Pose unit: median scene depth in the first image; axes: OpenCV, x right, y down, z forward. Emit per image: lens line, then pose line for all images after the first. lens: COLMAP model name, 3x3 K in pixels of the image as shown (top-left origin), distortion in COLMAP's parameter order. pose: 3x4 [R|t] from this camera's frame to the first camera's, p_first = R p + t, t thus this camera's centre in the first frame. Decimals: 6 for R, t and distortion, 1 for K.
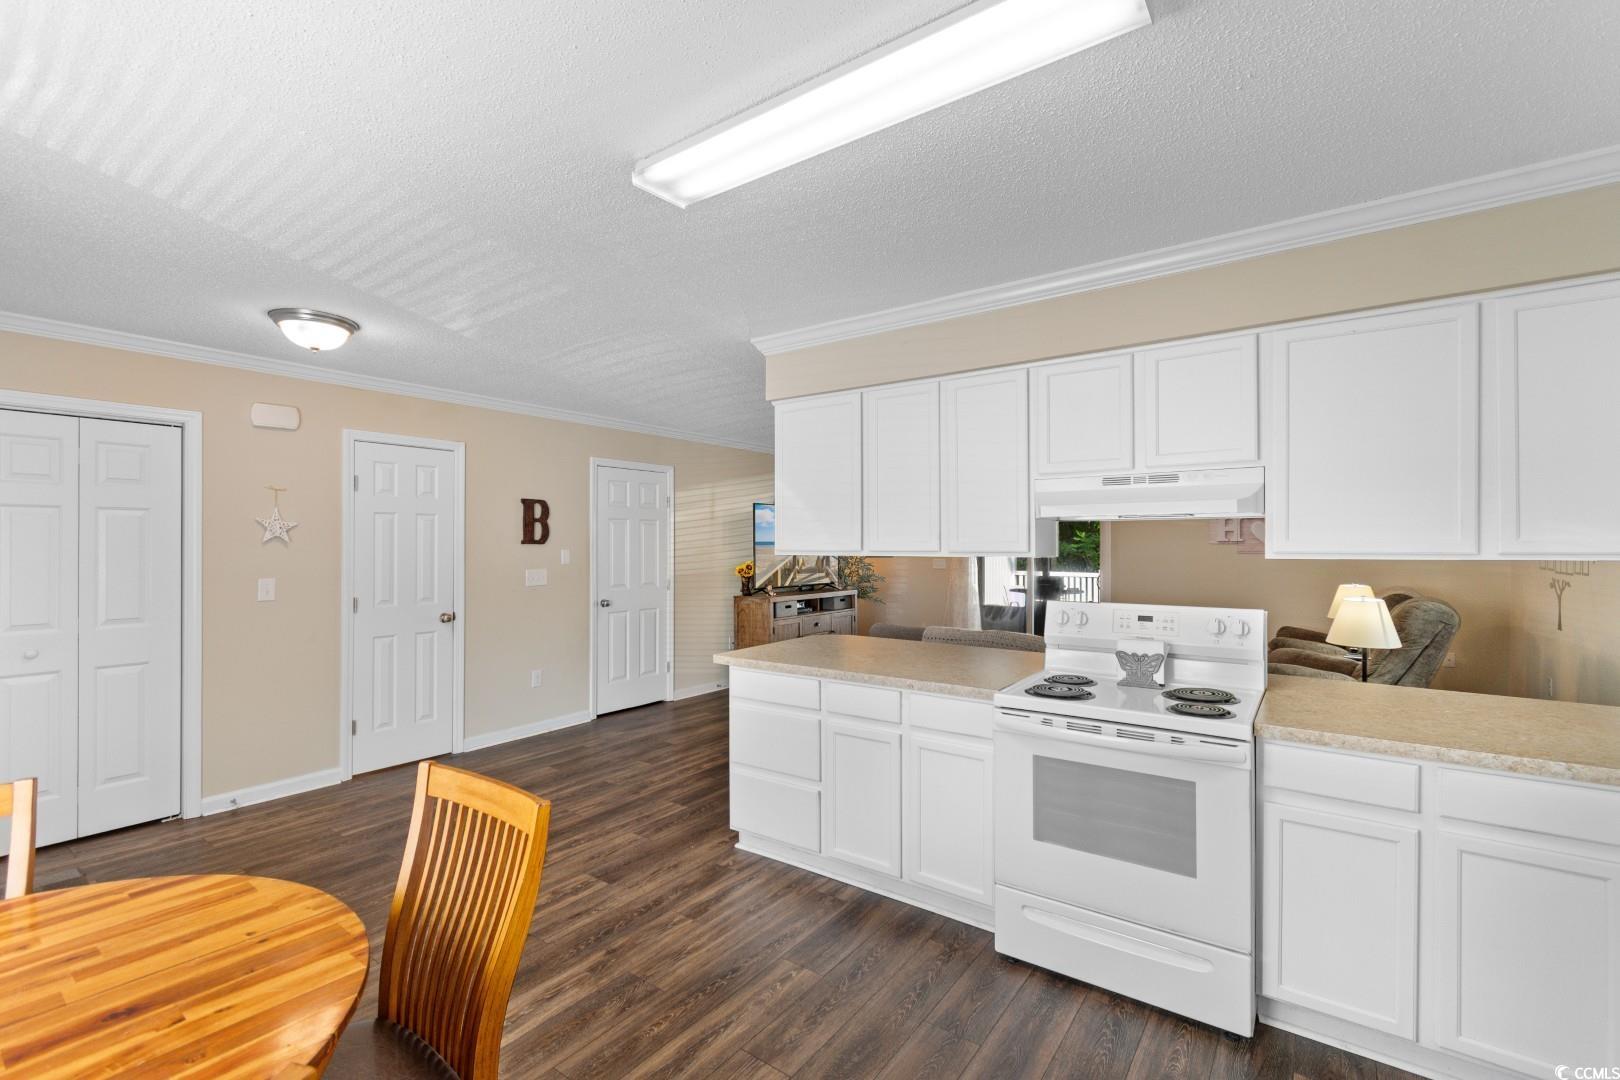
lens RADIAL K [[713.8, 0, 811.5], [0, 713.8, 541.7], [0, 0, 1]] dist [0.003833, -0.000229]
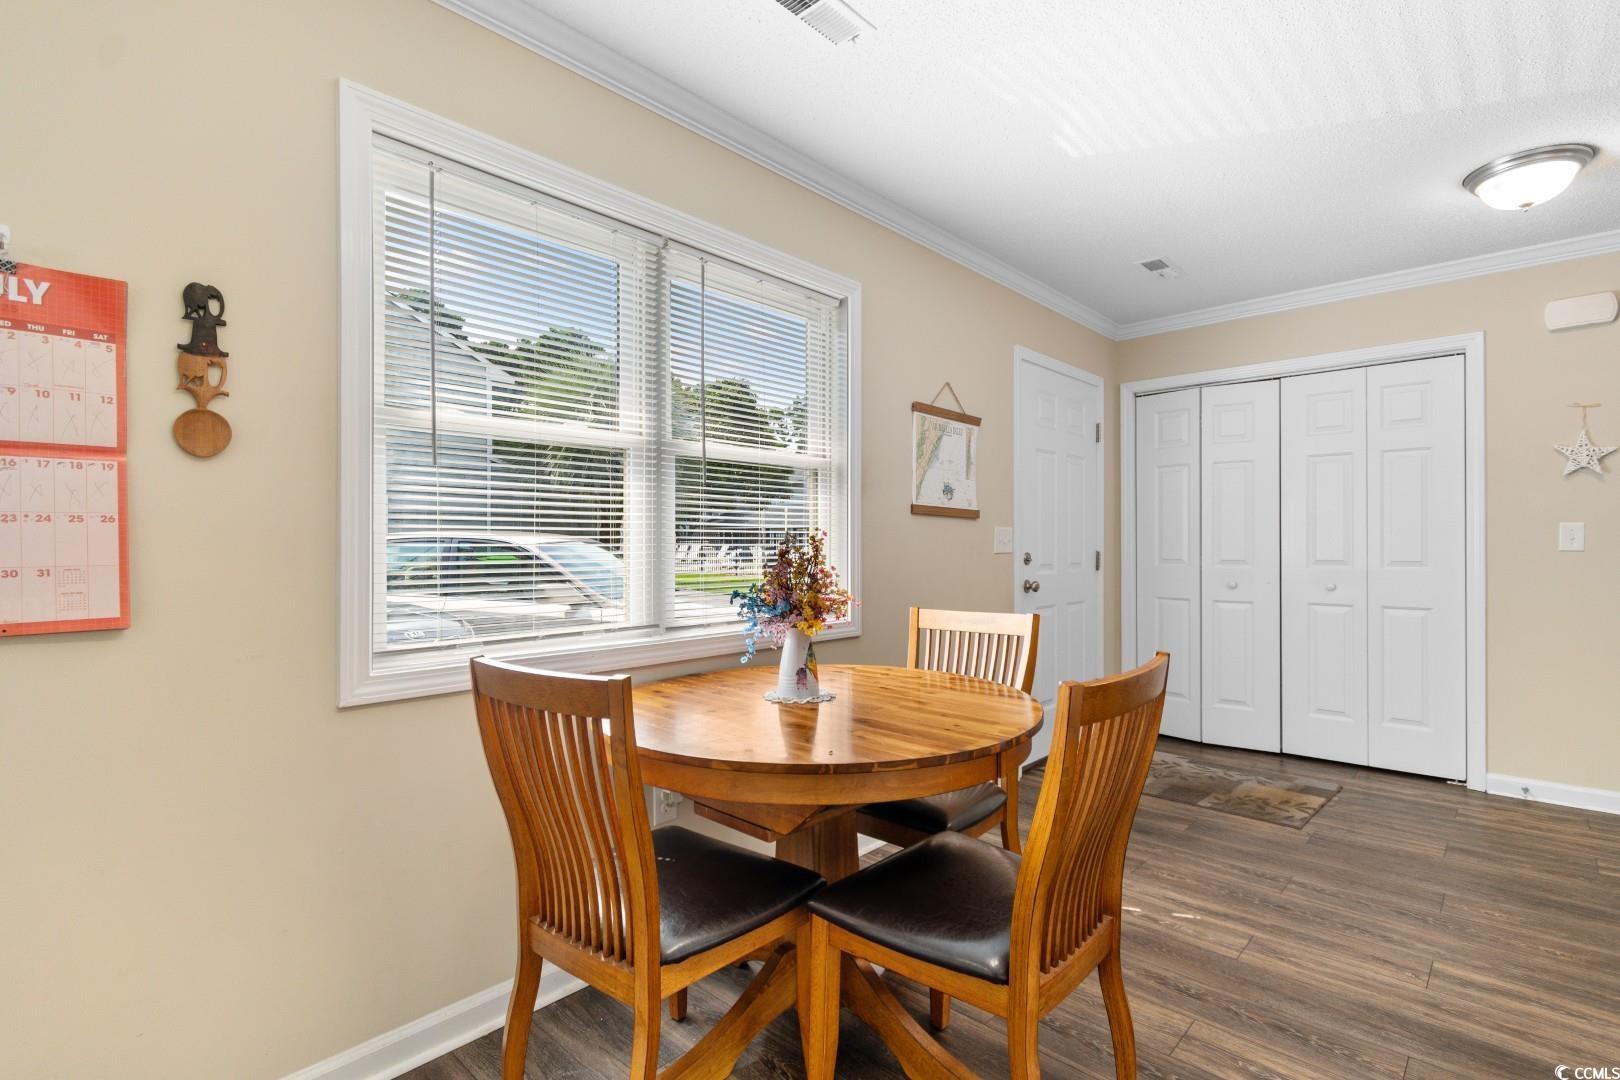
lens RADIAL K [[774.9, 0, 810.0], [0, 774.9, 540.0], [0, 0, 1]] dist [0.000808, -0.000203]
pose [[-0.117019, -0.004409, -0.993120, 0.212292], [0.006134, 0.999968, -0.005162, 0.085198], [0.993111, -0.006696, -0.116988, 0.332437]]
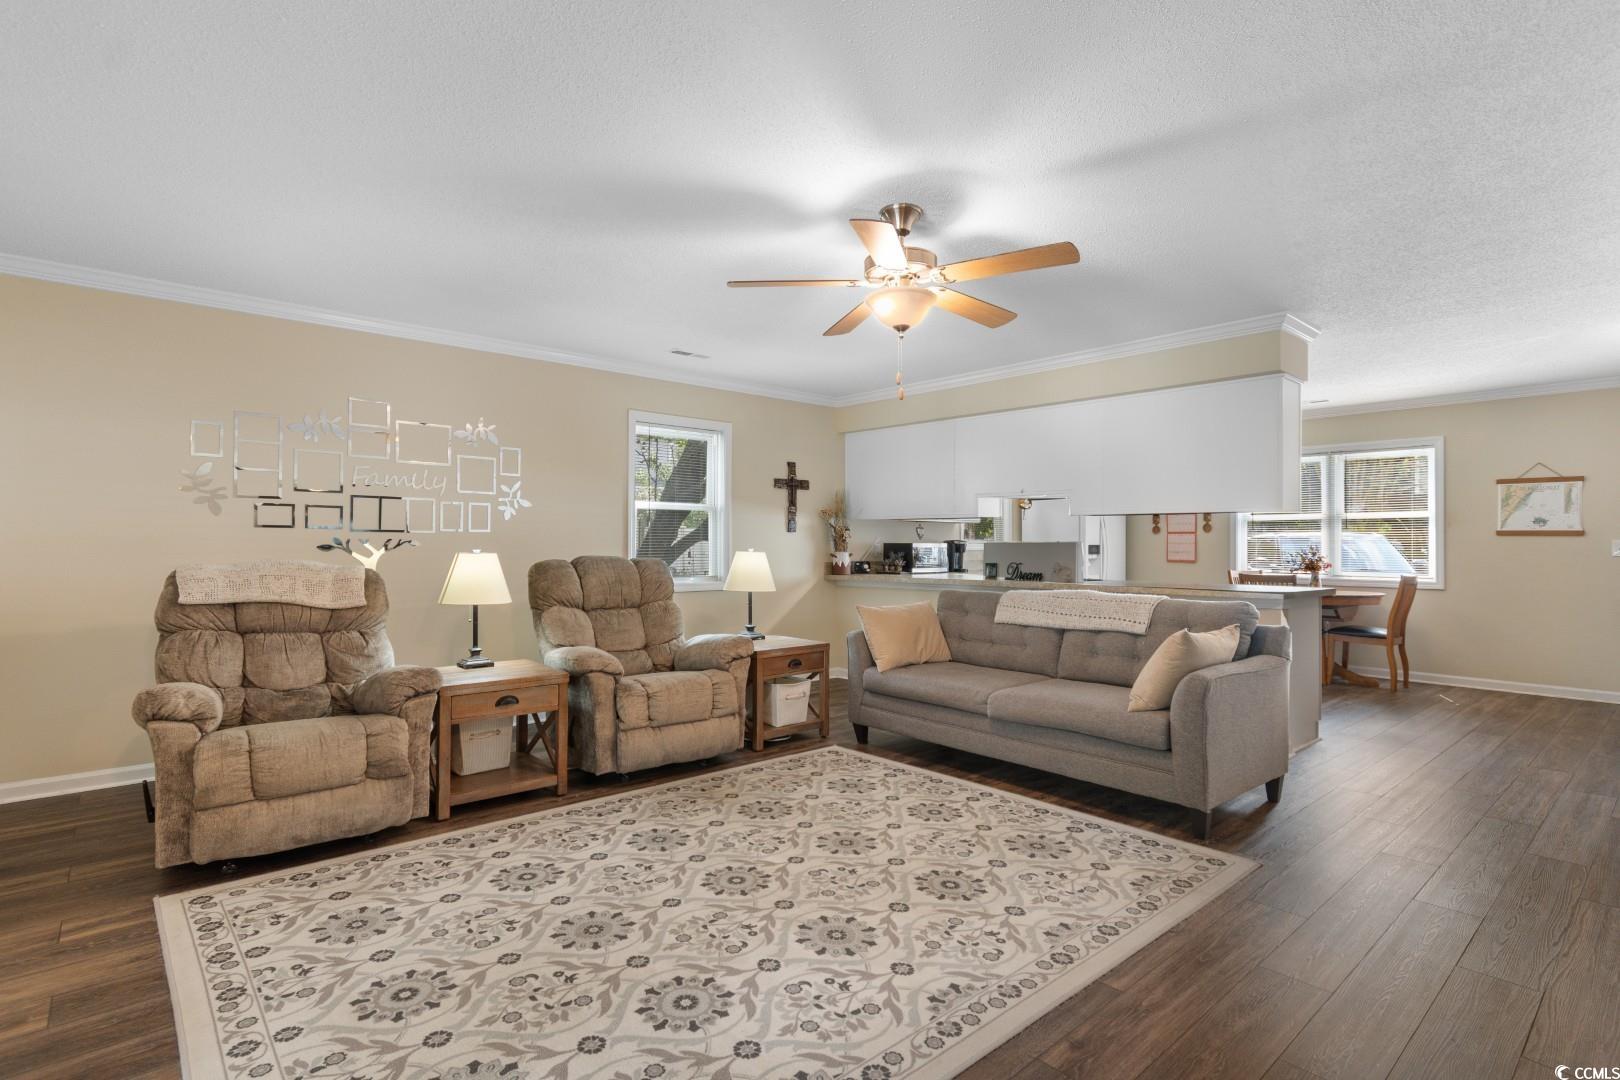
lens RADIAL K [[789.4, 0, 810.0], [0, 789.4, 540.0], [0, 0, 1]] dist [0.003367, 0.000276]
pose [[-0.974848, -0.002778, 0.222854, 0.479220], [-0.004833, 0.999951, -0.008677, 0.087224], [-0.222819, -0.009536, -0.974813, 2.625106]]
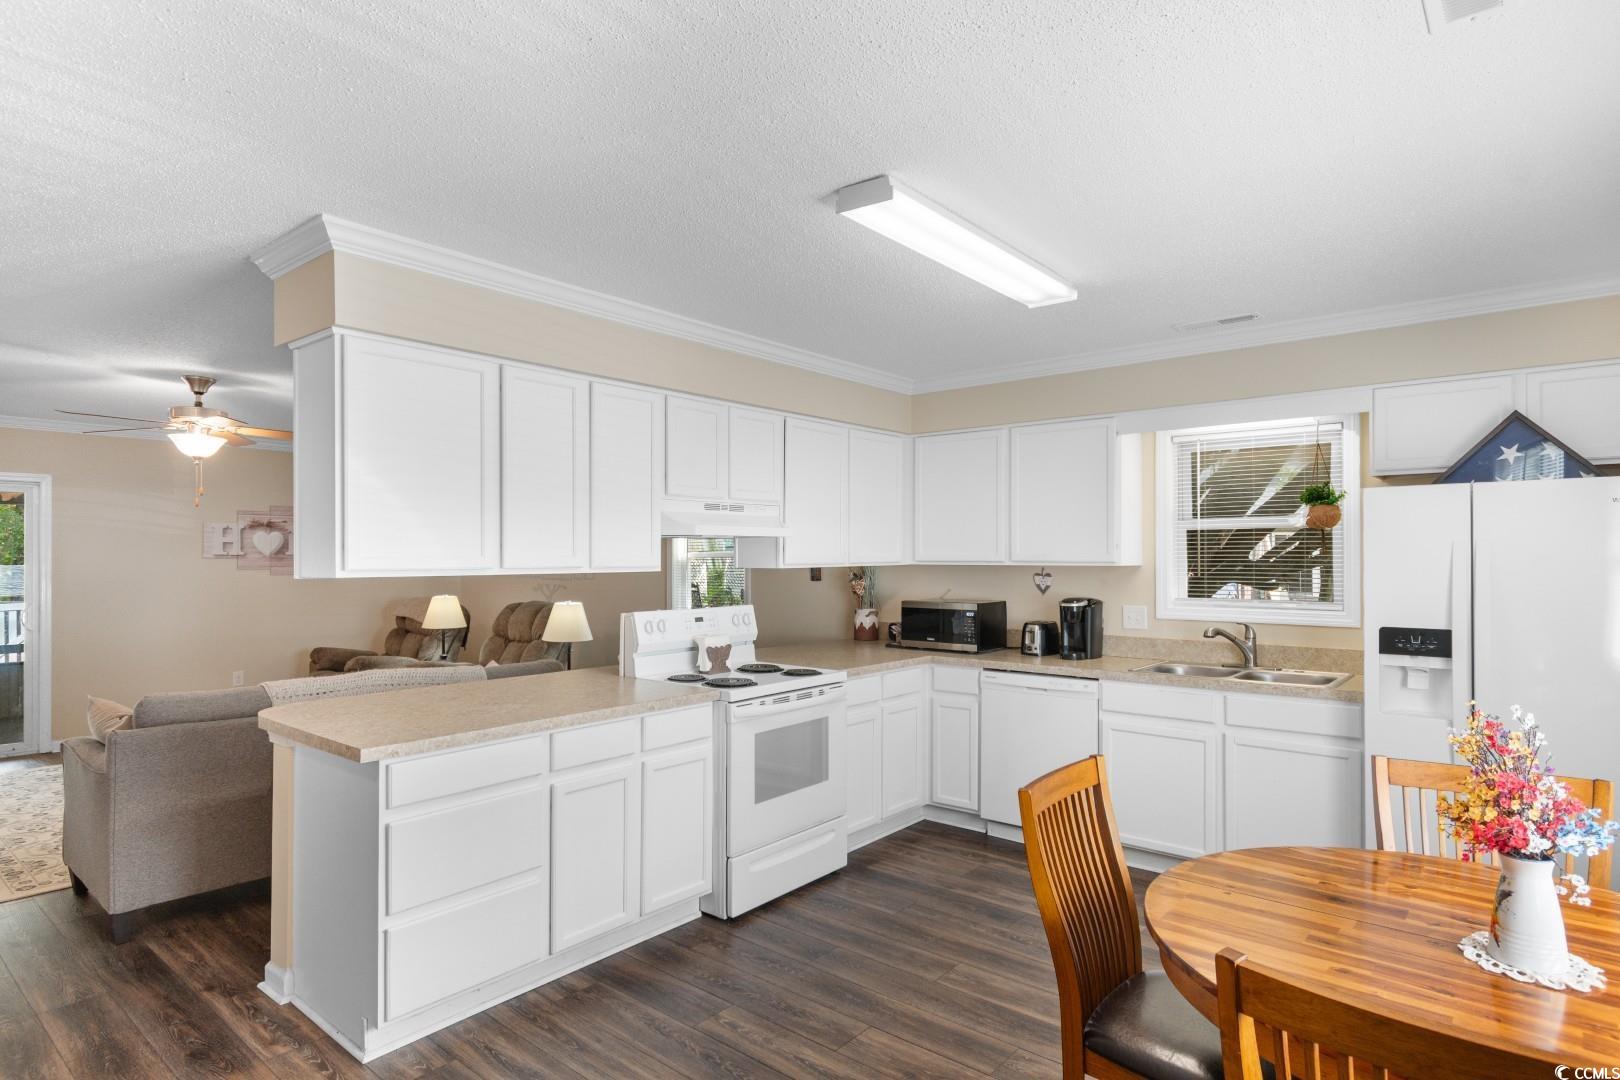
lens RADIAL K [[872.6, 0, 811.0], [0, 872.6, 553.2], [0, 0, 1]] dist [0.005519, -0.001043]
pose [[0.065082, 0.002177, 0.997878, -0.831005], [-0.001112, 0.999997, -0.002109, -0.002563], [-0.997879, -0.000972, 0.065084, 0.584351]]
